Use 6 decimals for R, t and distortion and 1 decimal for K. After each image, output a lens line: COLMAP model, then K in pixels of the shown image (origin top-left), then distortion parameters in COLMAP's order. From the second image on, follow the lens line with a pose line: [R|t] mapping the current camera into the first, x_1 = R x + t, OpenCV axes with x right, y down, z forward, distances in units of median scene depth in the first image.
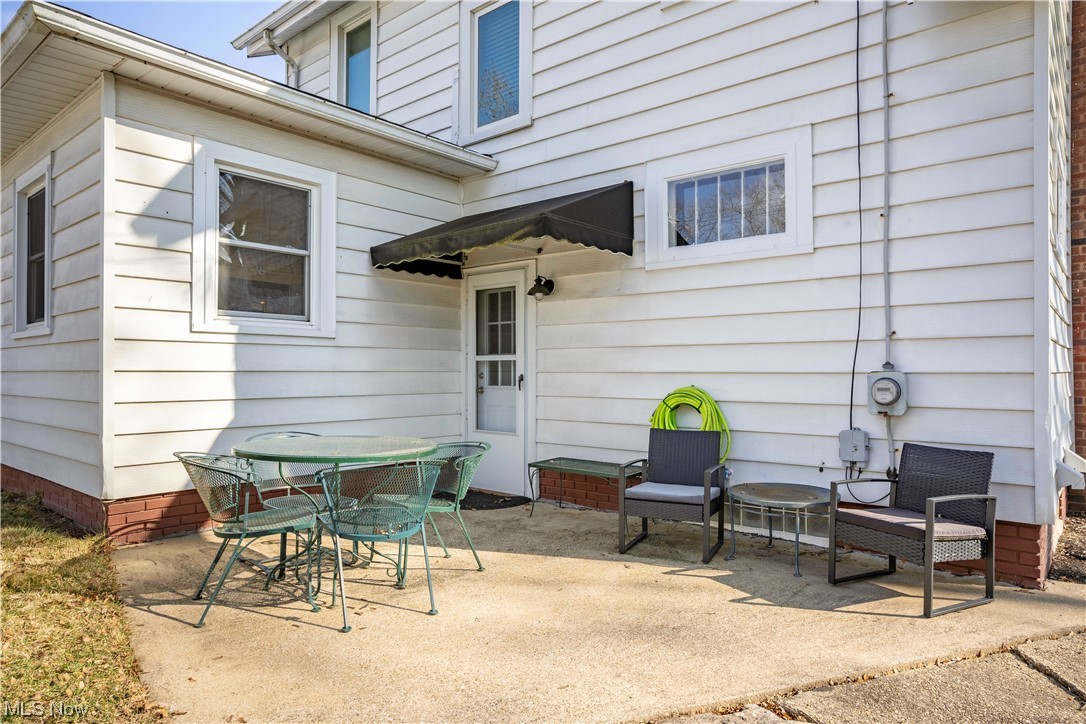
lens RADIAL K [[667.1, 0, 543.0], [0, 667.1, 362.0], [0, 0, 1]] dist [-0.003234, -0.000655]
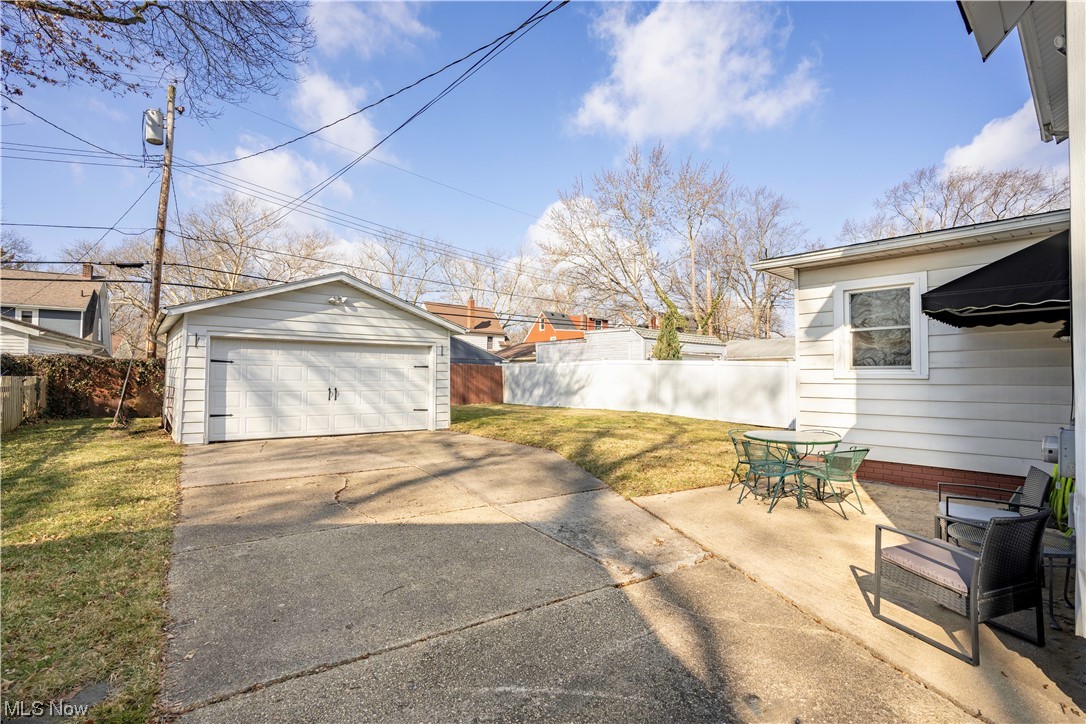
lens RADIAL K [[498.0, 0, 543.0], [0, 498.0, 362.0], [0, 0, 1]] dist [-0.016887, -0.000077]
pose [[-0.150334, -0.030521, -0.988164, 1.096360], [0.012453, 0.999386, -0.032763, -0.056873], [0.988557, -0.017231, -0.149862, 0.347014]]
